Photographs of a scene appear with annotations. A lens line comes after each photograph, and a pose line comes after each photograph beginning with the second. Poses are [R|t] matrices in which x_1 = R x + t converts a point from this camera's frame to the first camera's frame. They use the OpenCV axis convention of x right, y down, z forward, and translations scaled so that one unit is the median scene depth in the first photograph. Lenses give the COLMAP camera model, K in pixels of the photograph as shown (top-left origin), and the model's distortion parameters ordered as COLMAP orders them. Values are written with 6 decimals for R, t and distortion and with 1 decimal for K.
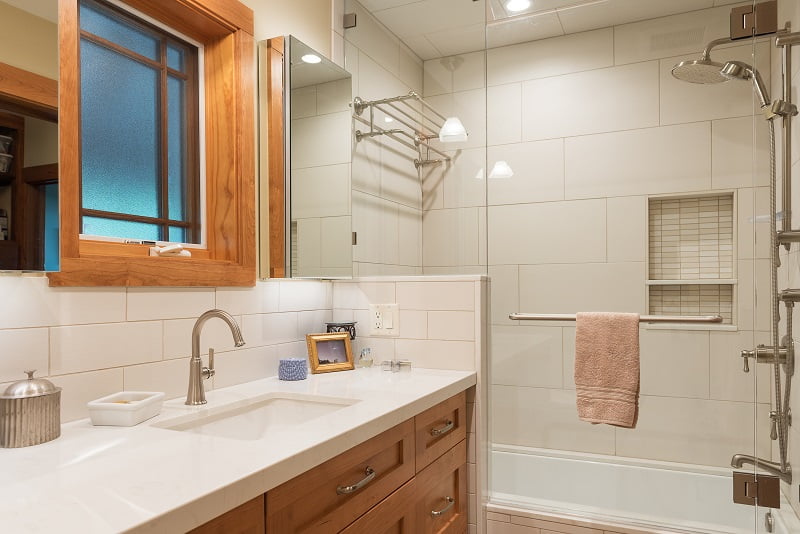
lens RADIAL K [[553.4, 0, 442.2], [0, 553.4, 290.2], [0, 0, 1]] dist [-0.001051, -0.000042]
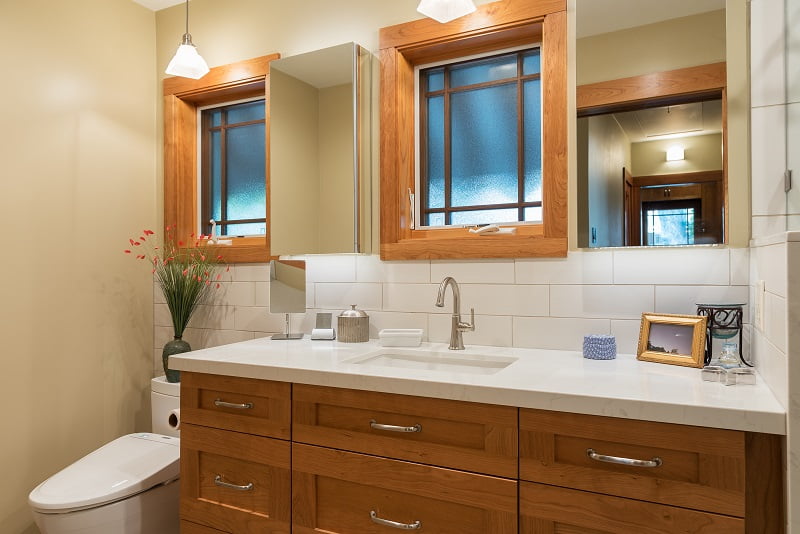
lens RADIAL K [[556.4, 0, 381.2], [0, 556.4, 264.5], [0, 0, 1]] dist [0.000472, 0.001181]
pose [[-0.080086, 0.007491, -0.996760, 0.846062], [0.010877, 0.999919, 0.006641, -0.004328], [0.996729, -0.010310, -0.080161, 0.897000]]
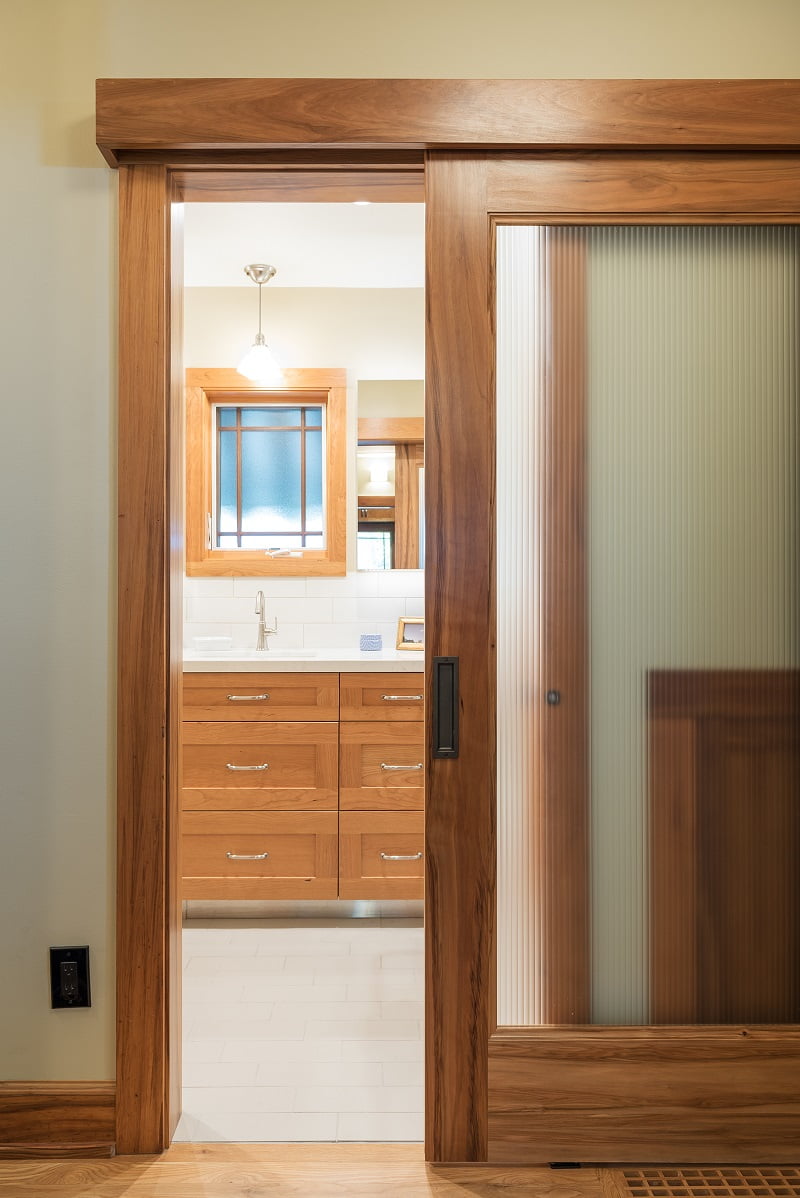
lens RADIAL K [[833.2, 0, 400.0], [0, 833.2, 599.0], [0, 0, 1]] dist [0.000472, 0.001181]
pose [[0.447169, 0.008443, -0.894410, 1.807612], [-0.001506, 0.999961, 0.008686, 0.035620], [0.894448, -0.002537, 0.447164, 0.272766]]
